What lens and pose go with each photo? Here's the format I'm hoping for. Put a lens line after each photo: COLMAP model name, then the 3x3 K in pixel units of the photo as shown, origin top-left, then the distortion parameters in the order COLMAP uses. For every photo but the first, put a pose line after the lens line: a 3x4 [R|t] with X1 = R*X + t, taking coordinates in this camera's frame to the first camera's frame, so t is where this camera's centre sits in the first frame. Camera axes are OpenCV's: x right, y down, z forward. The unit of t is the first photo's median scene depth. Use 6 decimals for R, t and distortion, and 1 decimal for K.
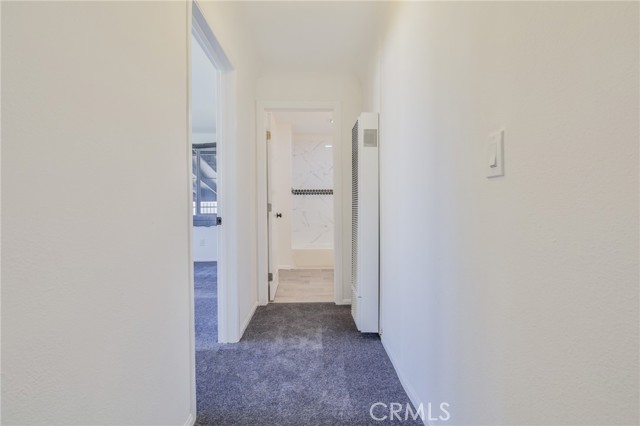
lens RADIAL K [[290.5, 0, 318.7], [0, 290.5, 209.3], [0, 0, 1]] dist [-0.015882, -0.000255]
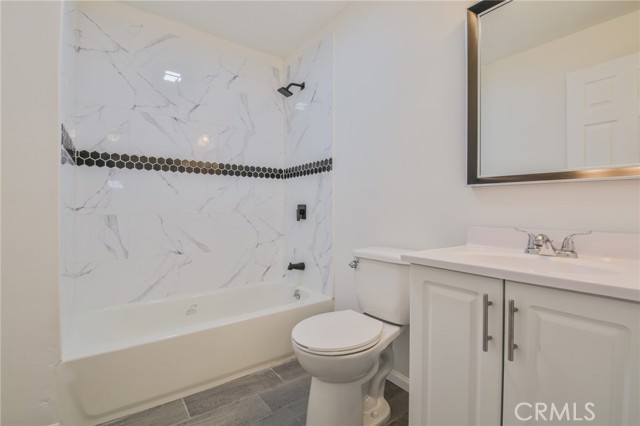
lens RADIAL K [[290.5, 0, 318.7], [0, 290.5, 209.3], [0, 0, 1]] dist [-0.015882, -0.000255]
pose [[0.821545, 0.008432, 0.570082, -0.042889], [-0.005790, 0.999962, -0.006447, 0.001165], [-0.570115, 0.001996, 0.821563, 0.568515]]
